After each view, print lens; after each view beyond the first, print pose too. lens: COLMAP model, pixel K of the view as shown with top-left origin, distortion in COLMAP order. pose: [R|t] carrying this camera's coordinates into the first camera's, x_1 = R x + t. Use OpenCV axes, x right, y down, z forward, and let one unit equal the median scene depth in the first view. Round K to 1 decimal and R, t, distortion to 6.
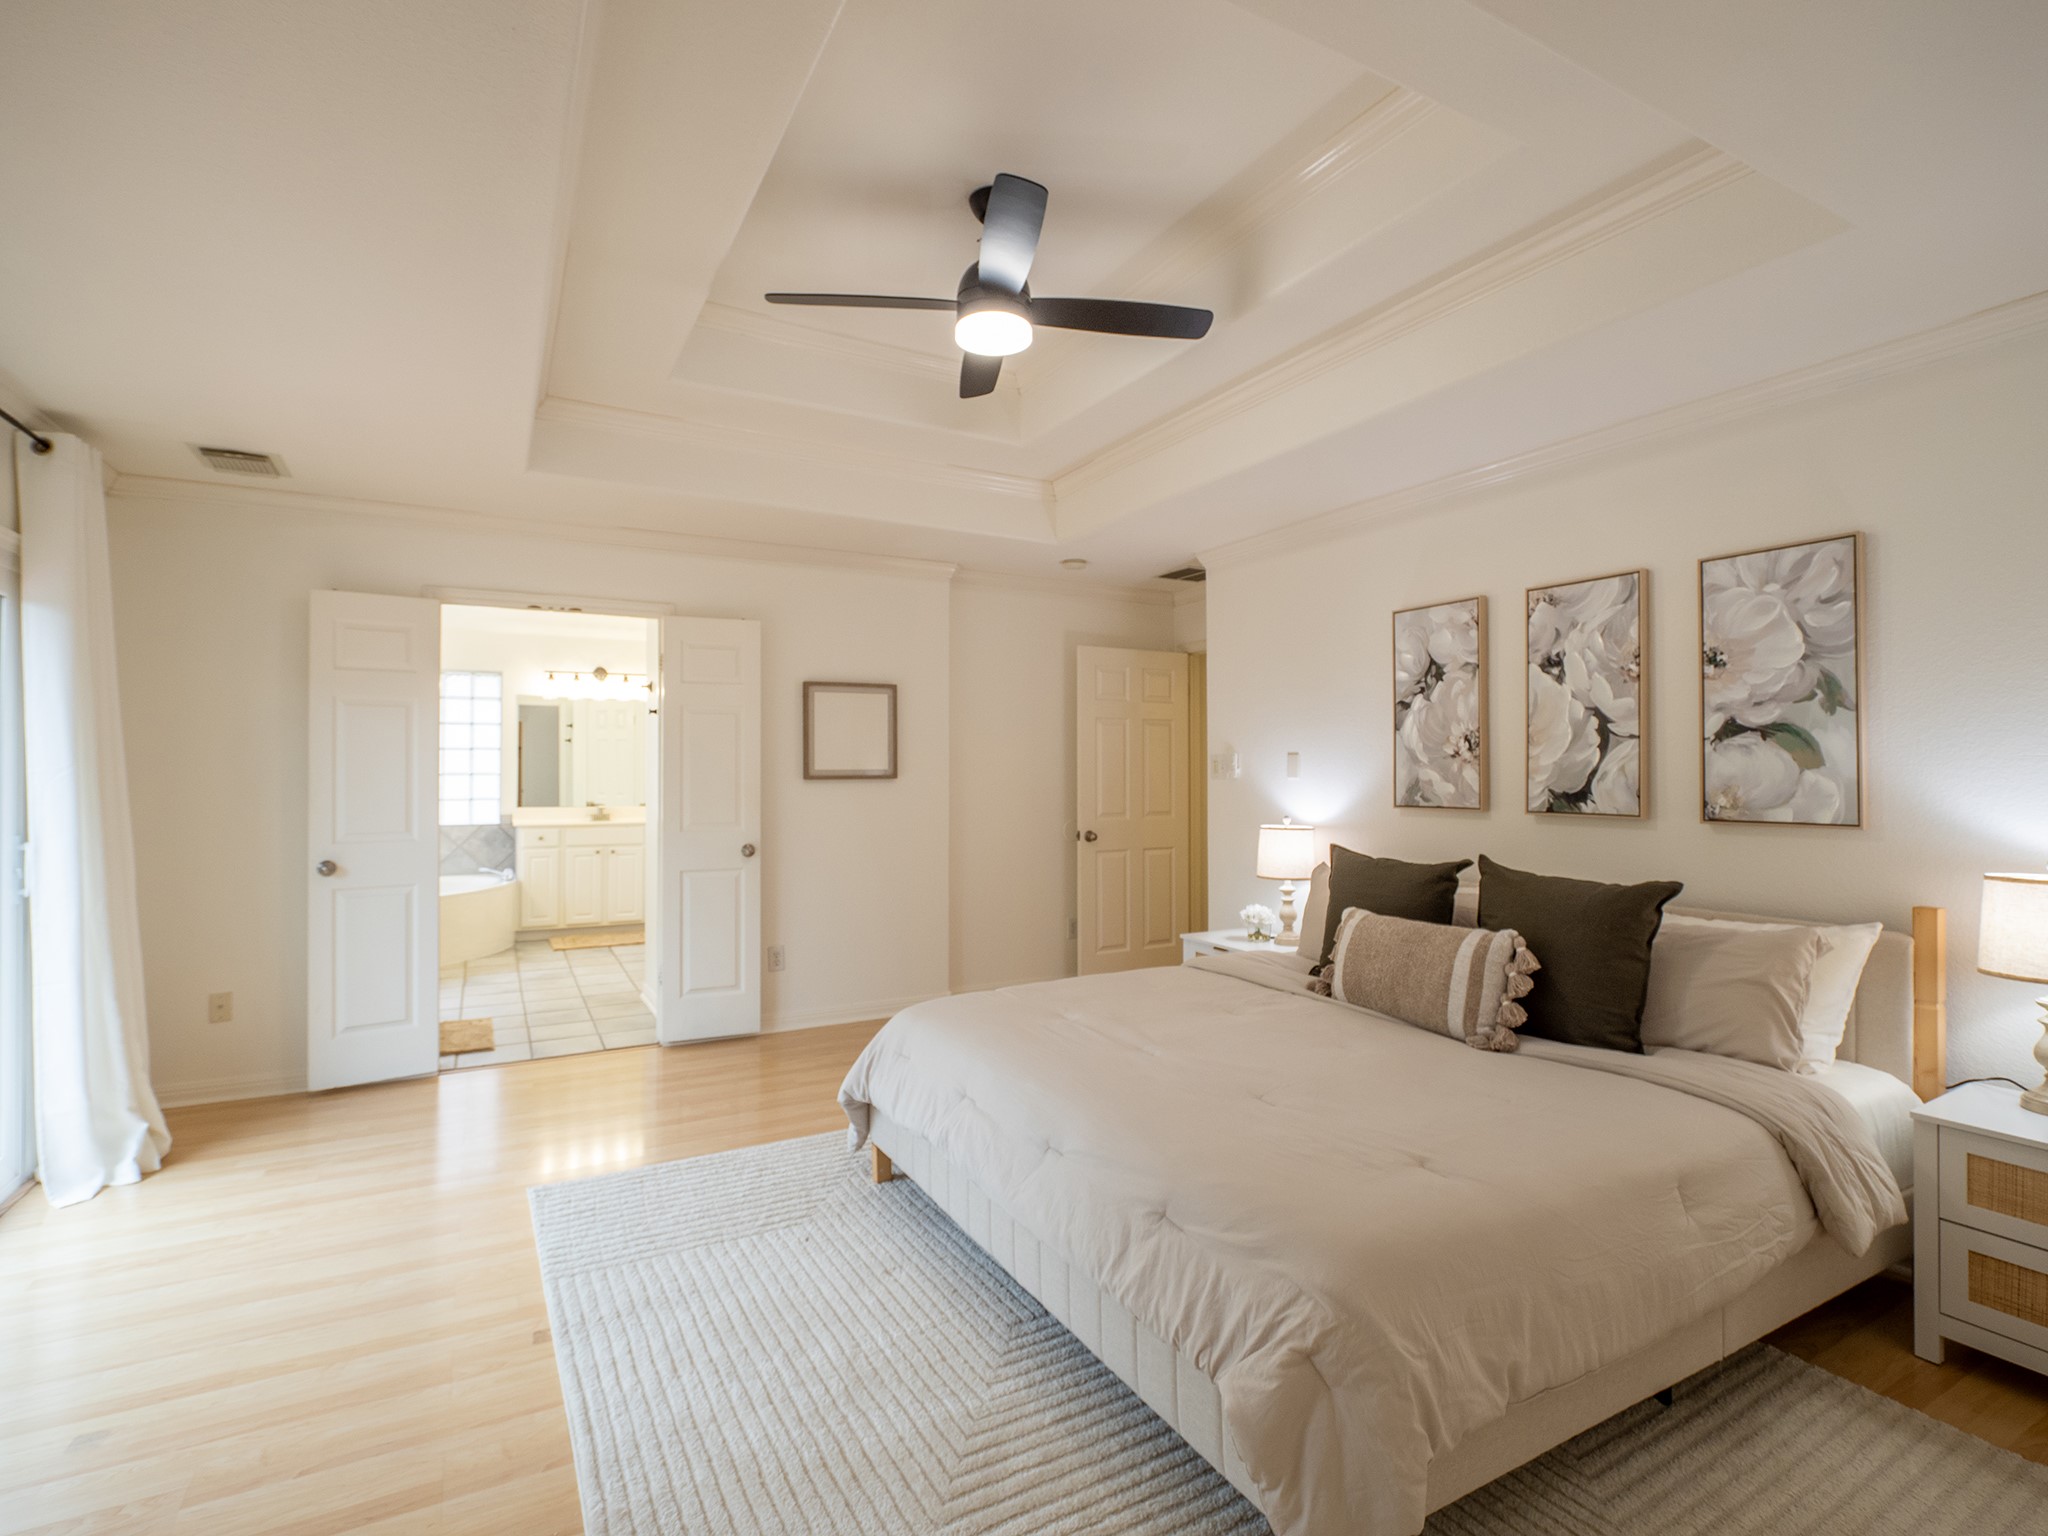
lens RADIAL K [[974.1, 0, 1024.2], [0, 974.1, 769.0], [0, 0, 1]] dist [-0.004396, -0.003521]
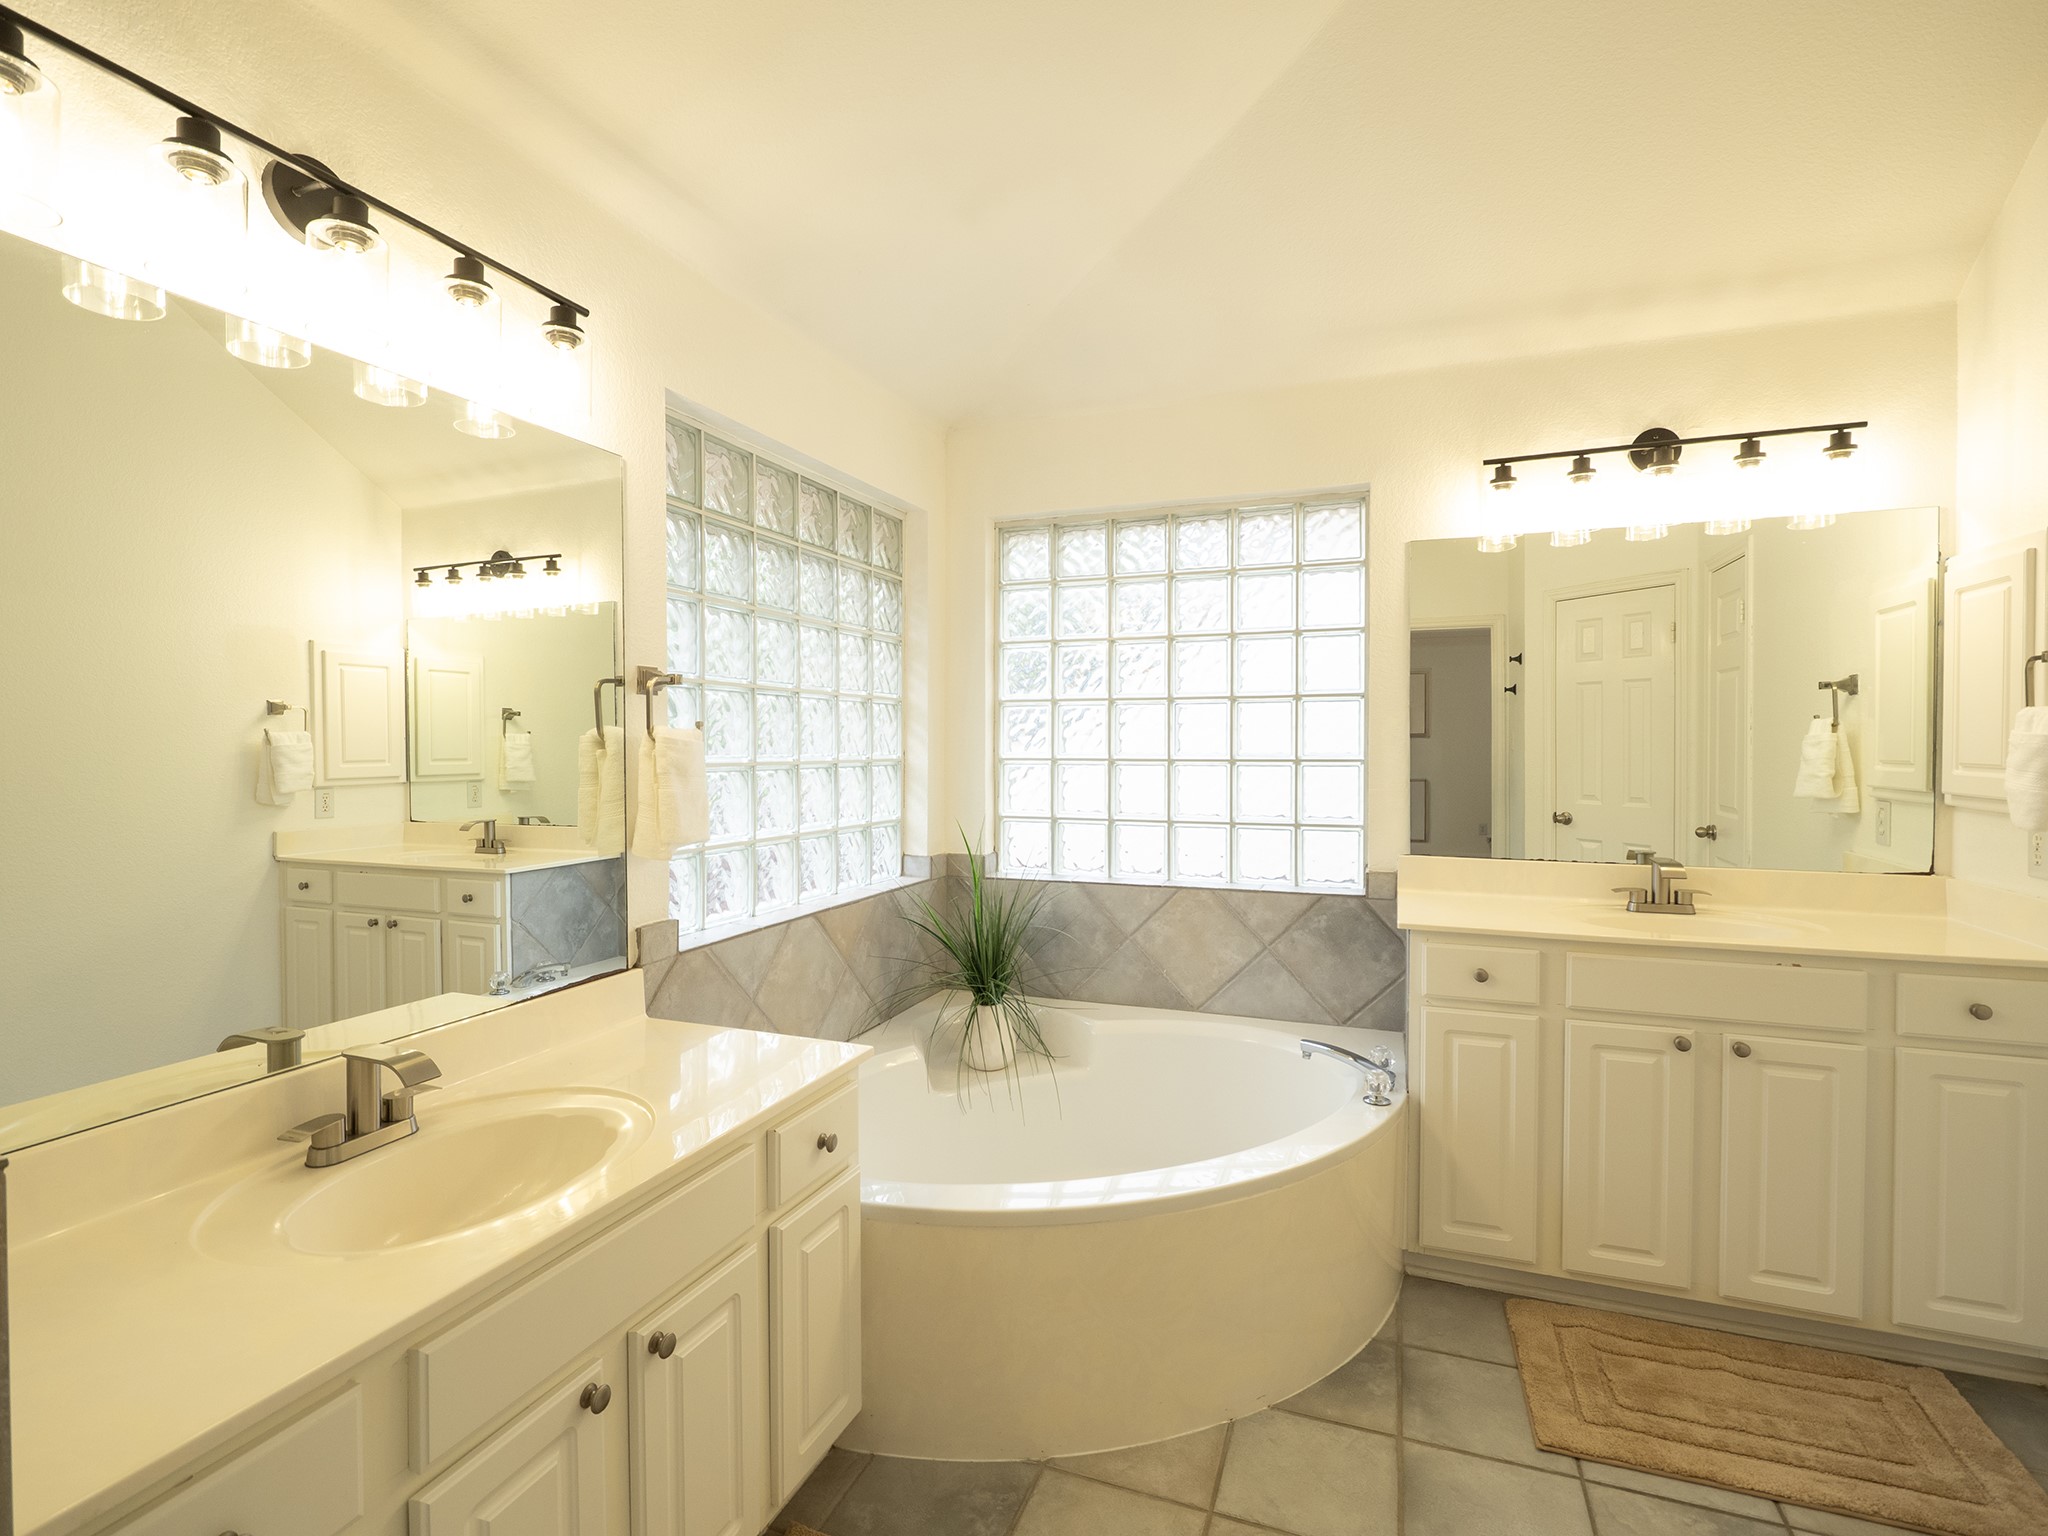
lens RADIAL K [[974.1, 0, 1020.8], [0, 974.1, 767.4], [0, 0, 1]] dist [-0.004396, -0.003521]
pose [[0.651961, 0.007102, -0.758220, -0.341246], [0.005793, 0.999880, 0.014346, 0.000538], [0.758231, -0.013745, 0.651841, 0.655899]]
